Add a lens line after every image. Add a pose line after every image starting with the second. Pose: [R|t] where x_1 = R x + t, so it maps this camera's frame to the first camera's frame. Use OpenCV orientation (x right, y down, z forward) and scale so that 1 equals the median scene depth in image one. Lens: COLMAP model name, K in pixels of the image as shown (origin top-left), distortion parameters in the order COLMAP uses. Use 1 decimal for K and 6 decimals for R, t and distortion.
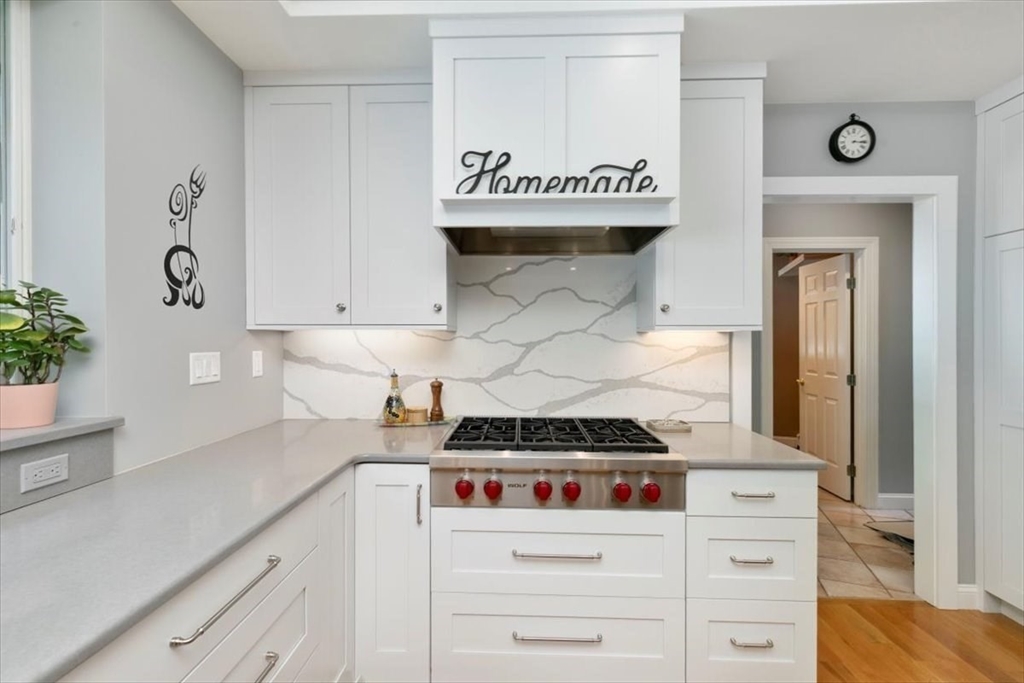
lens RADIAL K [[463.3, 0, 506.8], [0, 463.3, 342.0], [0, 0, 1]] dist [0.000685, -0.000097]
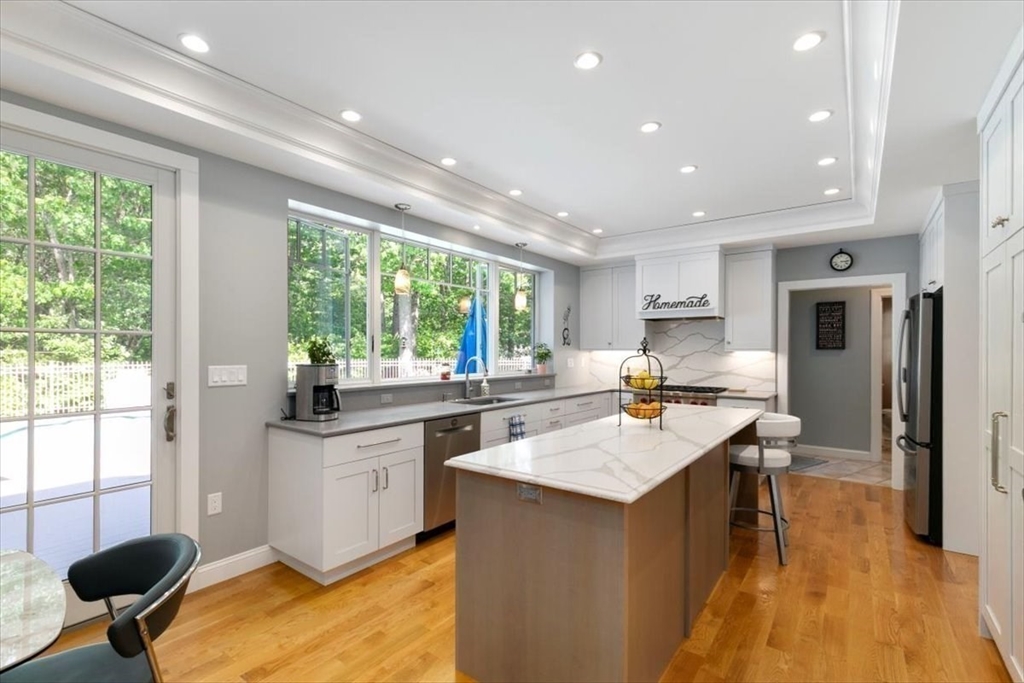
lens RADIAL K [[463.3, 0, 504.1], [0, 463.3, 348.5], [0, 0, 1]] dist [0.000685, -0.000097]
pose [[0.824591, -0.001715, -0.565727, 0.906766], [-0.001896, 0.999981, -0.005796, -0.027650], [0.565726, 0.005852, 0.824573, -2.167158]]
